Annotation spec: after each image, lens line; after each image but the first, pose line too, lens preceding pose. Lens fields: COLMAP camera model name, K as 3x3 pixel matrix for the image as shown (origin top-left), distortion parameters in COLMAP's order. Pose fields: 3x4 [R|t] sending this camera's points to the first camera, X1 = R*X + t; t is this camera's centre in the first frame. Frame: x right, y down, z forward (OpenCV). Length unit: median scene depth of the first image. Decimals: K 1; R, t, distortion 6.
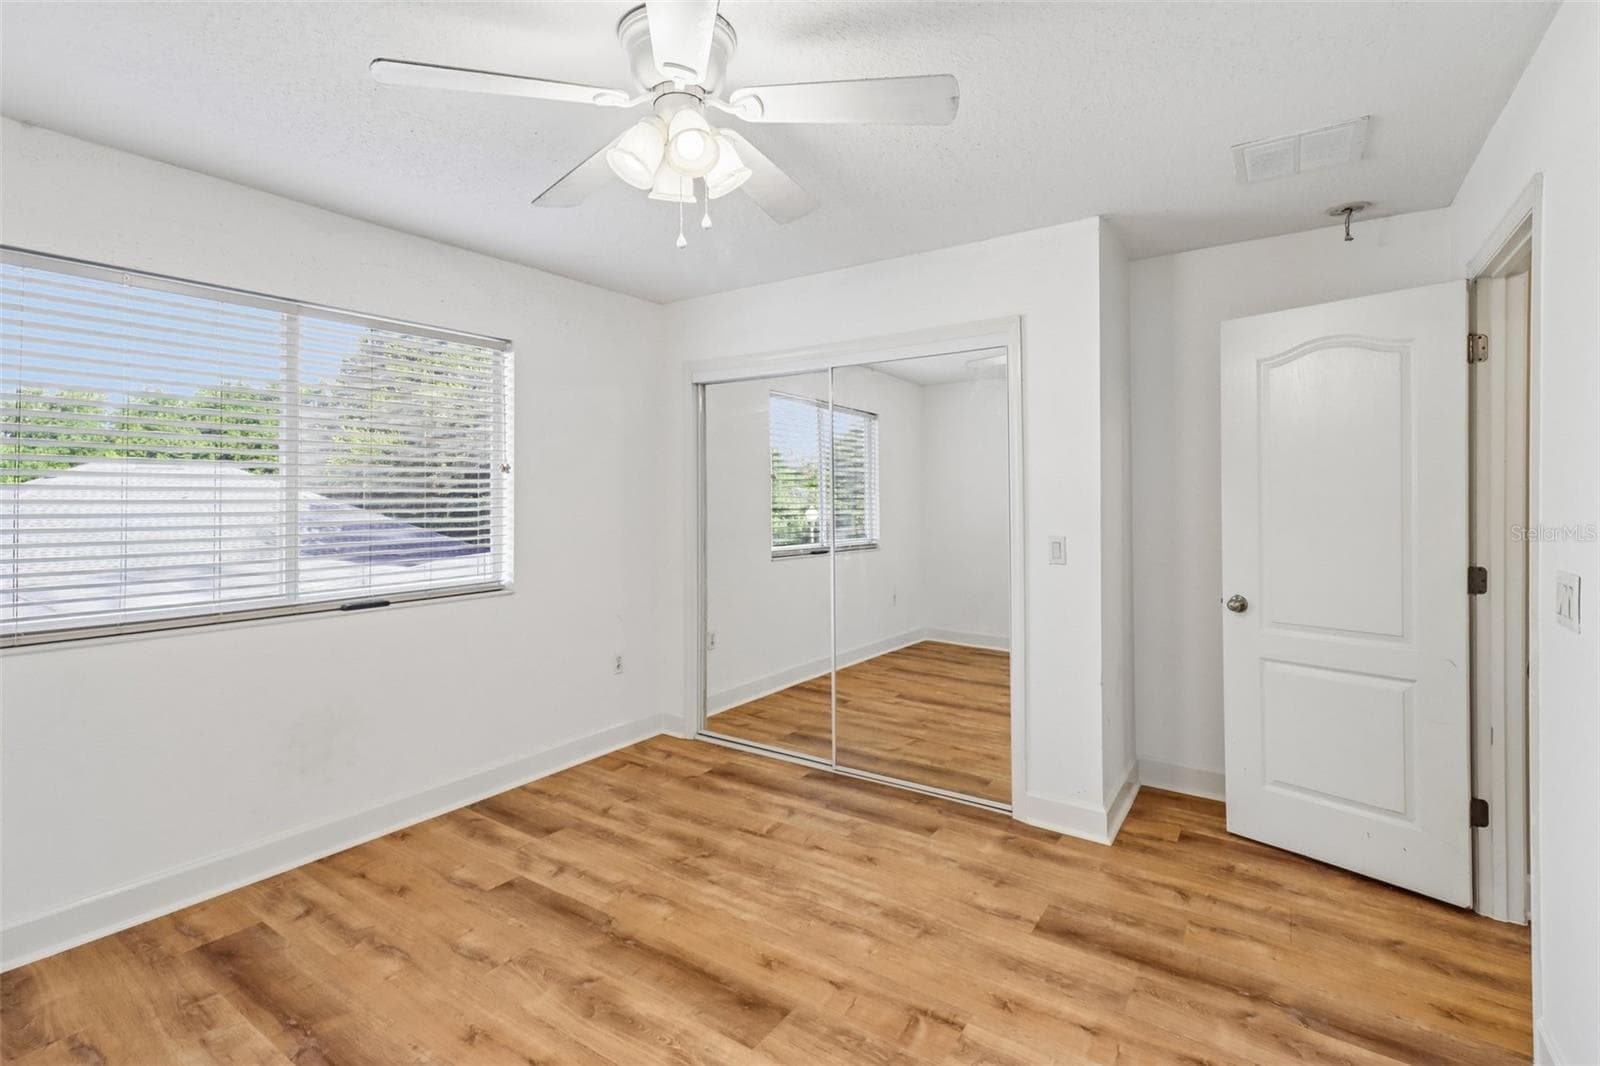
lens RADIAL K [[740.5, 0, 796.8], [0, 740.5, 499.9], [0, 0, 1]] dist [0.000580, -0.015310]
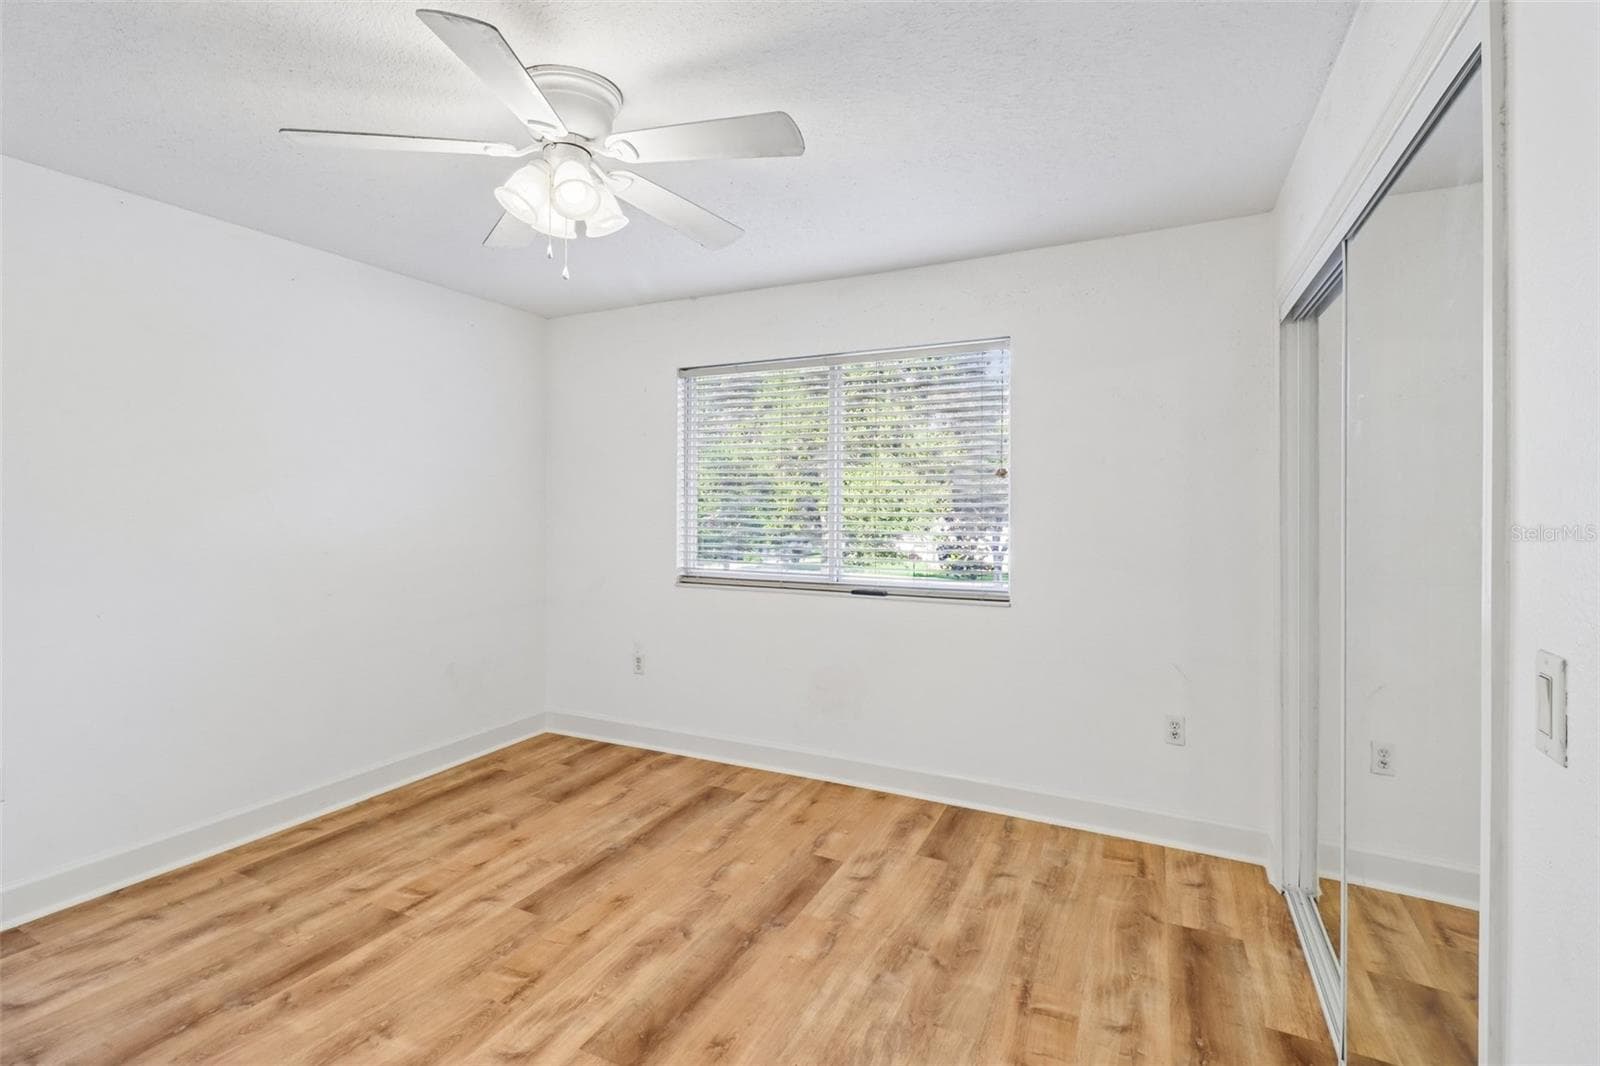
lens RADIAL K [[755.7, 0, 794.8], [0, 755.7, 501.5], [0, 0, 1]] dist [0.029697, 0.000407]
pose [[0.151354, 0.007030, -0.988455, 0.644823], [-0.012797, 0.999905, 0.005151, -0.013929], [0.988397, 0.011870, 0.151430, 0.704999]]
